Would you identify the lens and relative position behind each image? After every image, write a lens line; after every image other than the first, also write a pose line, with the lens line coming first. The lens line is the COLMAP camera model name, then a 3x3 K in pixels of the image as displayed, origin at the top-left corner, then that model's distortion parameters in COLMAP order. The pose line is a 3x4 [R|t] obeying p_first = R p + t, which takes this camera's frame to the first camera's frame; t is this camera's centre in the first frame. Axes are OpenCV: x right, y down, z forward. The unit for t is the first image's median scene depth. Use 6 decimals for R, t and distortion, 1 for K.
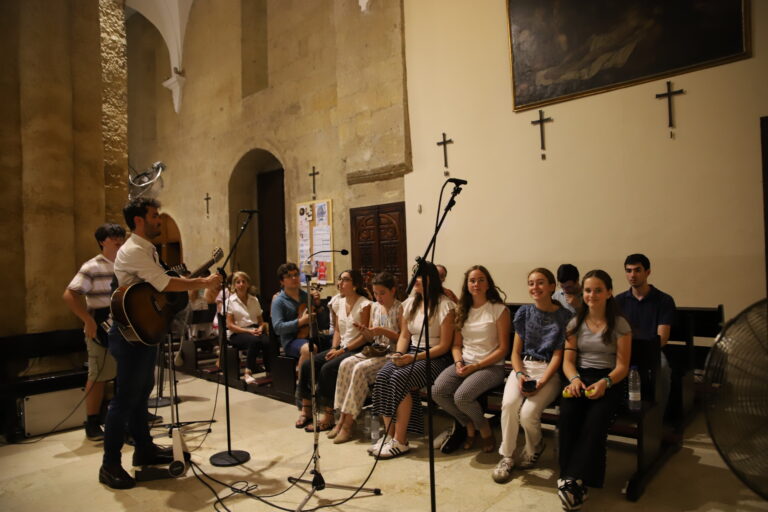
lens RADIAL K [[558.6, 0, 384.0], [0, 558.6, 256.0], [0, 0, 1]] dist [-0.092425, 0.000025]
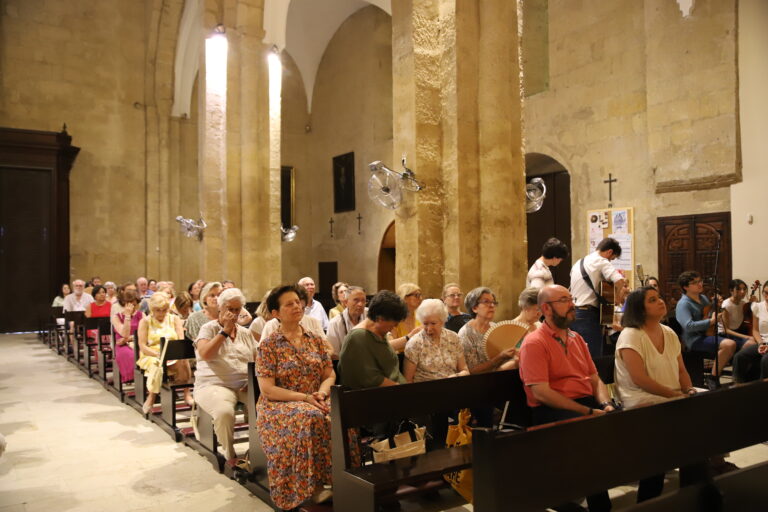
lens RADIAL K [[682.4, 0, 384.0], [0, 682.4, 256.0], [0, 0, 1]] dist [-0.081281, 0.191680]
pose [[0.974335, 0.021533, -0.224072, -0.267737], [-0.023416, 0.999709, -0.005748, 0.002228], [0.223883, 0.010848, 0.974556, -0.286094]]
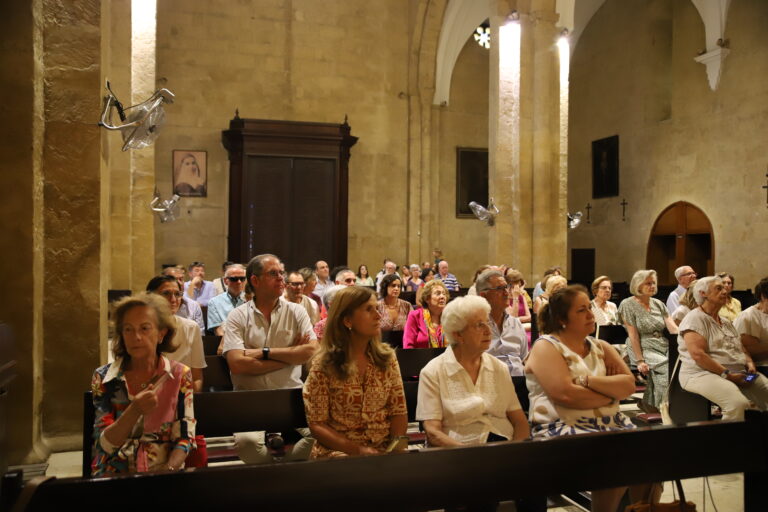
lens RADIAL K [[682.4, 0, 384.0], [0, 682.4, 256.0], [0, 0, 1]] dist [-0.081281, 0.191680]
pose [[0.869417, 0.047183, -0.491821, -0.325073], [-0.039940, 0.998884, 0.025225, 0.003909], [0.492462, -0.002287, 0.870331, -0.311462]]
